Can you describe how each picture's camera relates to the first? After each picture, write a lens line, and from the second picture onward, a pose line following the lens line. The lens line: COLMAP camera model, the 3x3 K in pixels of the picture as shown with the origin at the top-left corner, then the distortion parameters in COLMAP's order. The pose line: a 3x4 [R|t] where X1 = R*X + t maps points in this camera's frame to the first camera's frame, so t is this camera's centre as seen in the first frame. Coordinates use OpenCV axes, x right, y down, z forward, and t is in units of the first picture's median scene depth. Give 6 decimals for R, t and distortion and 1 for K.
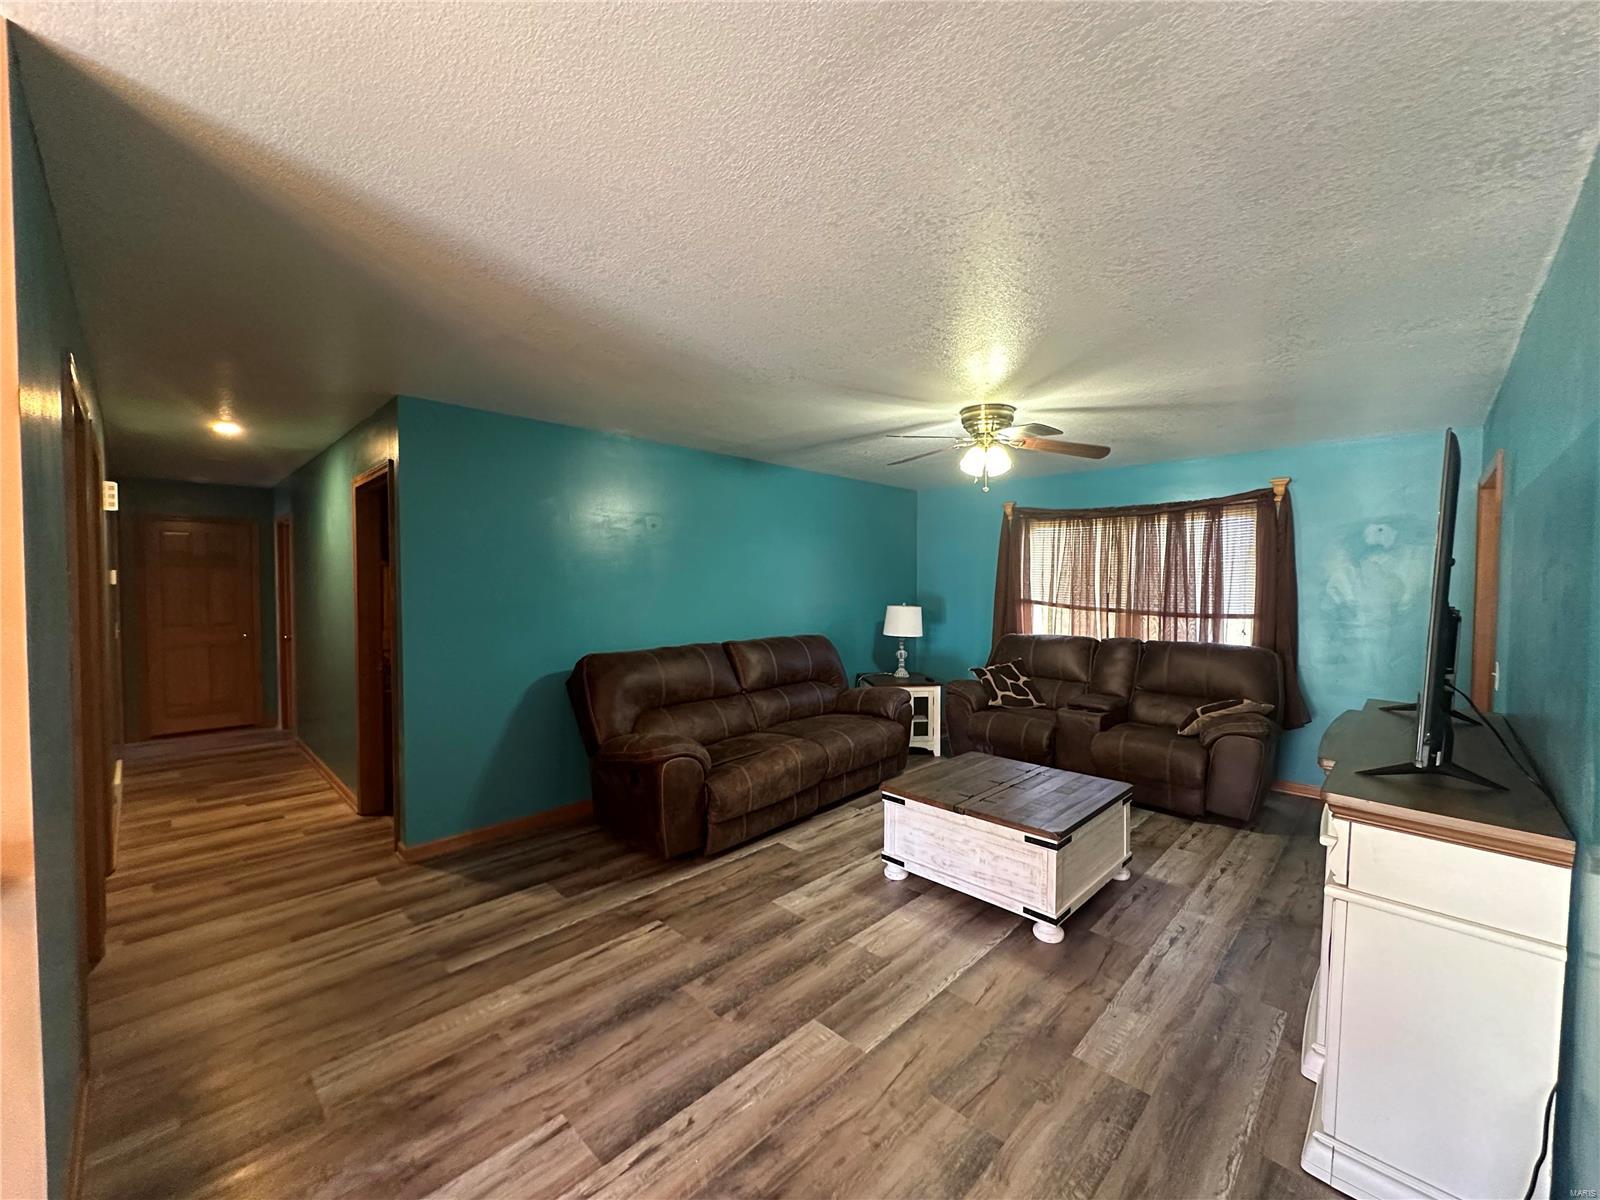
lens RADIAL K [[642.0, 0, 800.0], [0, 642.0, 600.0], [0, 0, 1]] dist [0.000023, 0.000201]
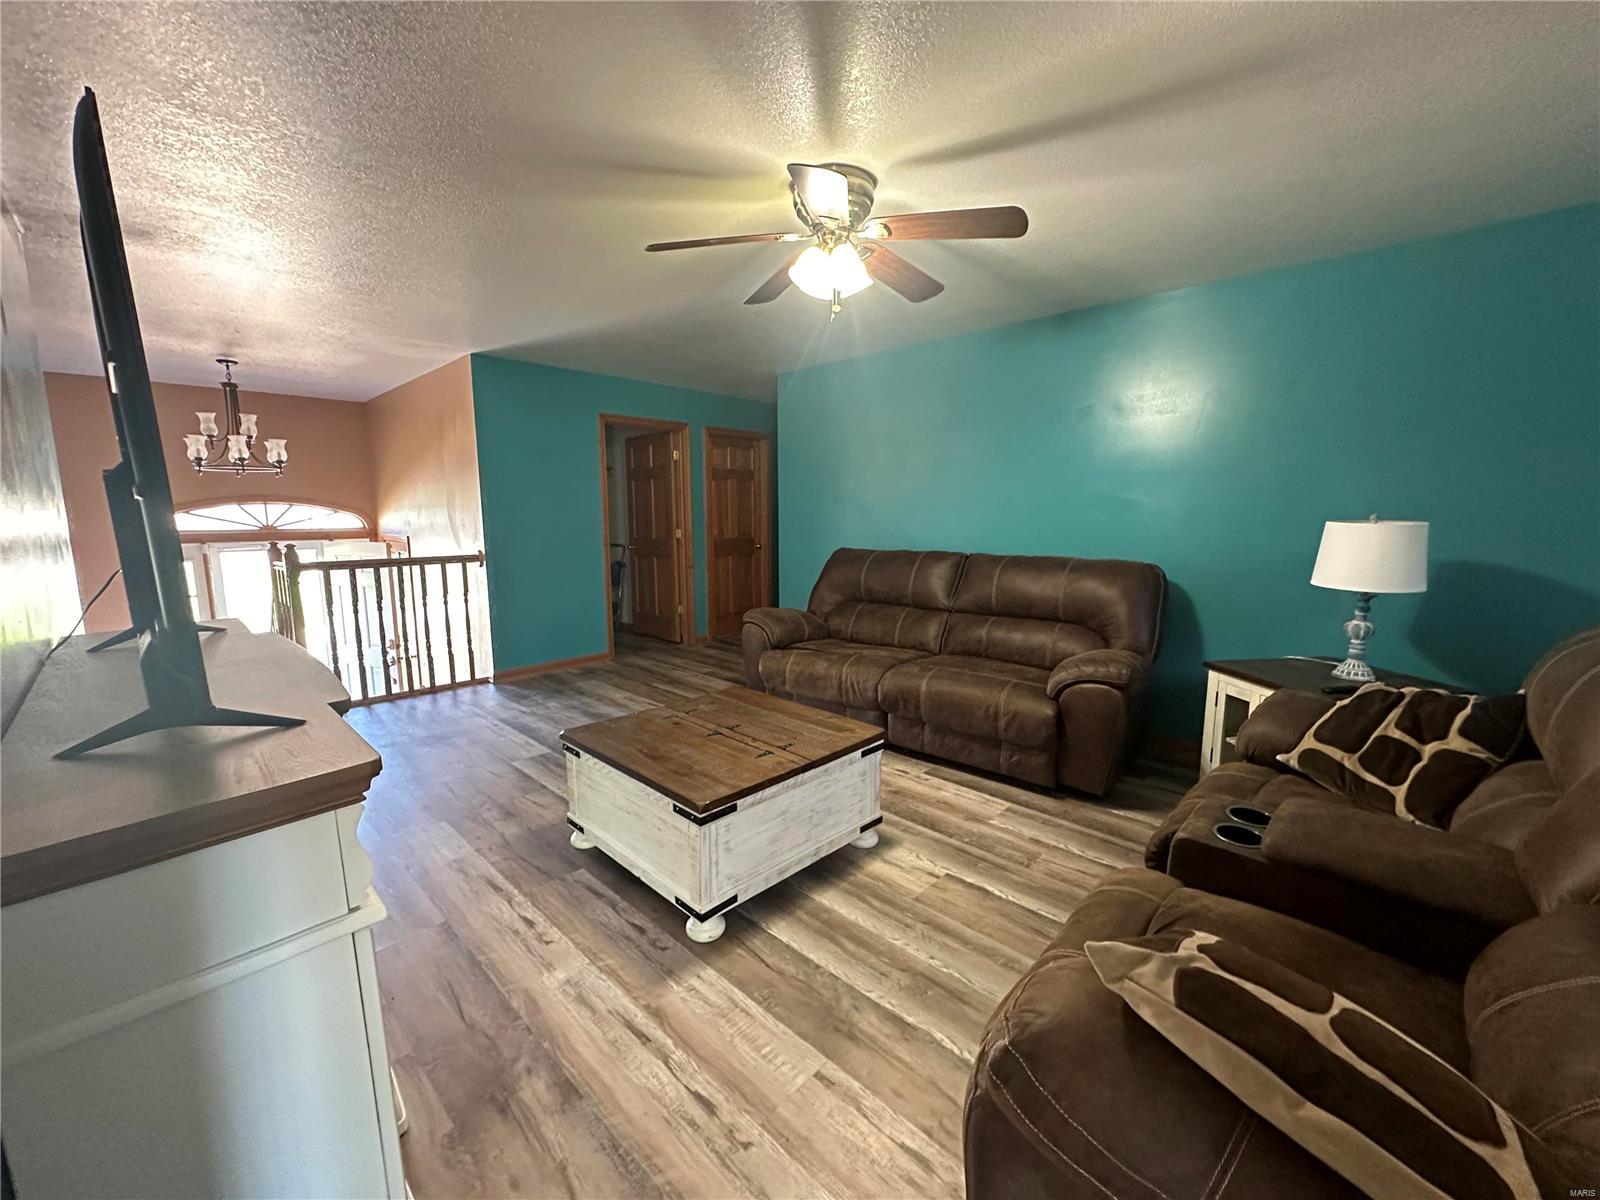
lens RADIAL K [[642.0, 0, 800.0], [0, 642.0, 600.0], [0, 0, 1]] dist [0.000023, 0.000201]
pose [[0.005198, 0.134485, -0.990902, 1.213102], [-0.022649, 0.990677, 0.134336, 0.026388], [0.999730, 0.021745, 0.008195, 1.222501]]
